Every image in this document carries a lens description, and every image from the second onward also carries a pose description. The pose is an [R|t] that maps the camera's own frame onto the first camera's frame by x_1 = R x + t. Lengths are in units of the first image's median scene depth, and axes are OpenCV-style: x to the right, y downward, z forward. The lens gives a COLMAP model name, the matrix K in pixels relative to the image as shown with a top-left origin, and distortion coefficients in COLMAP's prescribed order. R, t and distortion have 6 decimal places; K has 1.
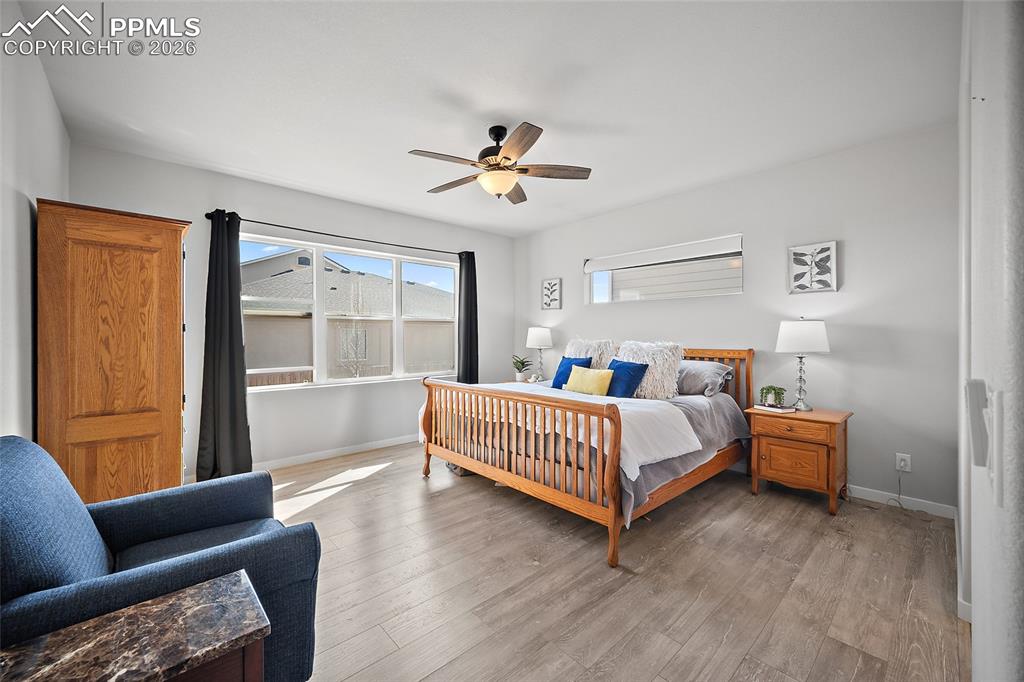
lens RADIAL K [[401.6, 0, 506.7], [0, 401.6, 338.9], [0, 0, 1]] dist [0.004261, 0.000700]
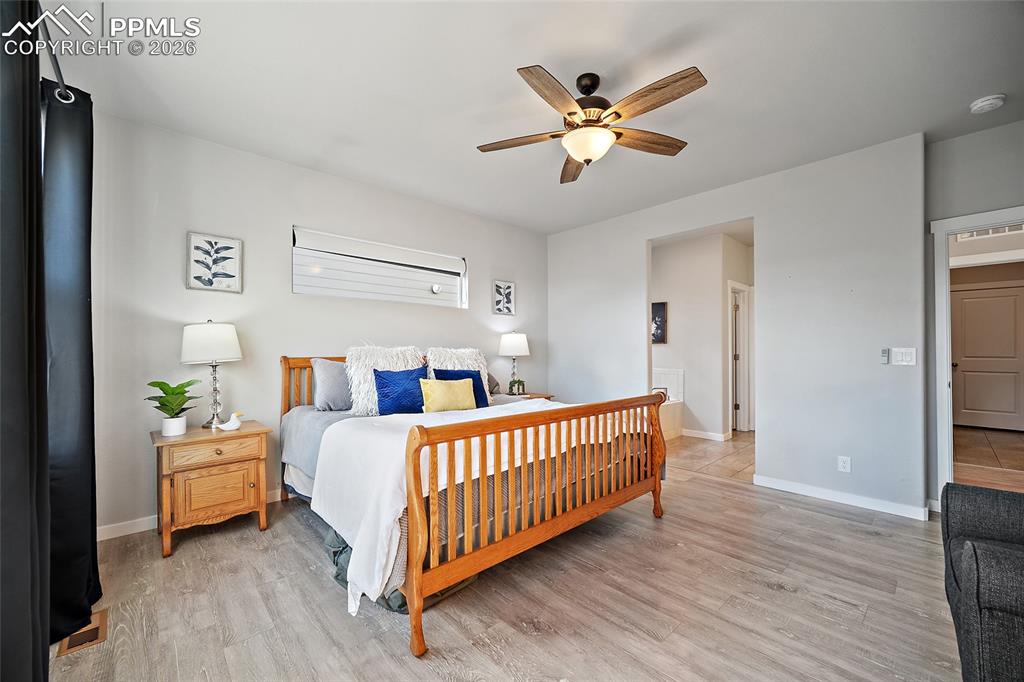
lens RADIAL K [[401.6, 0, 507.4], [0, 401.6, 346.3], [0, 0, 1]] dist [0.004261, 0.000700]
pose [[0.000734, 0.007318, 0.999973, -0.692829], [0.005714, 0.999957, -0.007322, 0.010471], [-0.999983, 0.005719, 0.000692, 0.980352]]
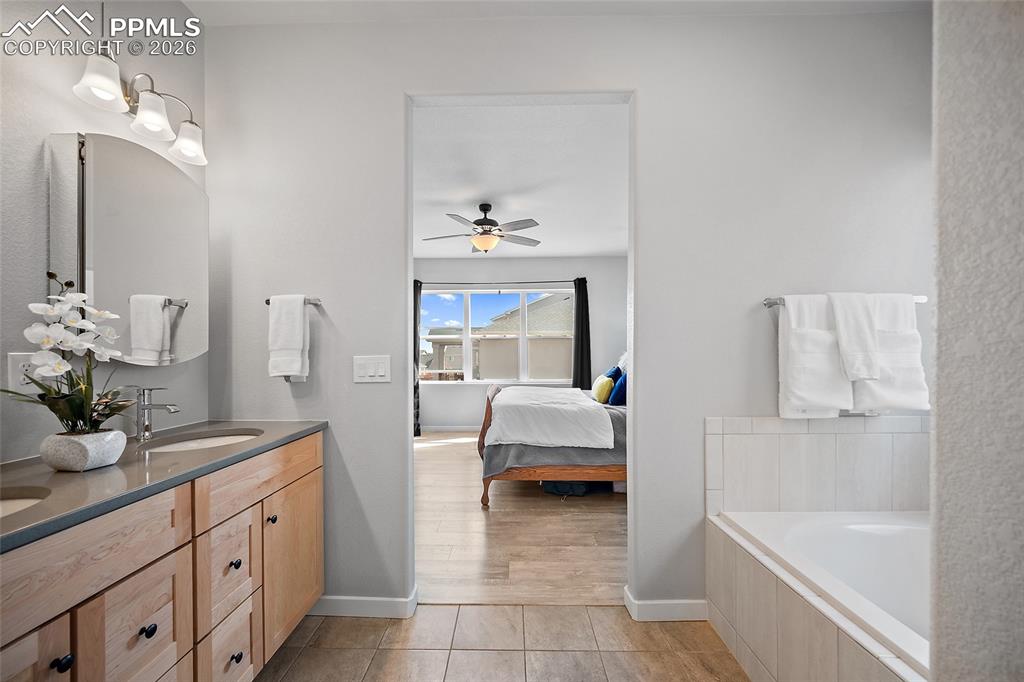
lens RADIAL K [[401.6, 0, 516.6], [0, 401.6, 357.0], [0, 0, 1]] dist [0.004261, 0.000700]
pose [[0.739331, 0.000100, -0.673342, 0.862105], [0.002925, 0.999990, 0.003359, 0.015375], [0.673336, -0.004453, 0.739323, 0.002725]]
